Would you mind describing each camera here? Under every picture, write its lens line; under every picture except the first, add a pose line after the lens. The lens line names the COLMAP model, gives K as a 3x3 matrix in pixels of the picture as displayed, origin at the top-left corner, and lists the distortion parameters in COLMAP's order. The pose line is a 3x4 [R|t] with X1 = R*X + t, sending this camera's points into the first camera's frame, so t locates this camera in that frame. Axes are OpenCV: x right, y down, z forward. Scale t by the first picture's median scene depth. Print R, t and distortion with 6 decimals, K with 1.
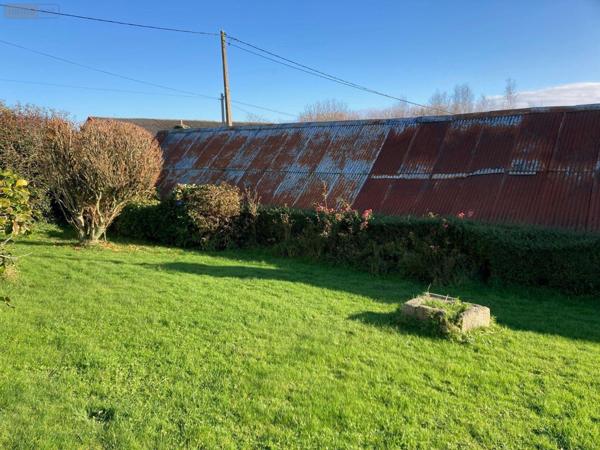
lens RADIAL K [[486.9, 0, 298.7], [0, 486.9, 229.0], [0, 0, 1]] dist [0.010804, 0.003042]
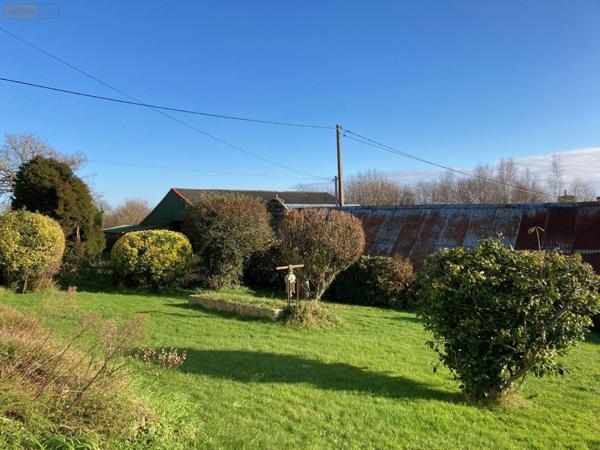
lens RADIAL K [[486.9, 0, 298.7], [0, 486.9, 229.0], [0, 0, 1]] dist [0.010804, 0.003042]
pose [[0.999760, 0.002006, -0.021814, -0.319803], [-0.004722, 0.992121, -0.125193, -0.000810], [0.021391, 0.125266, 0.991893, -0.228178]]
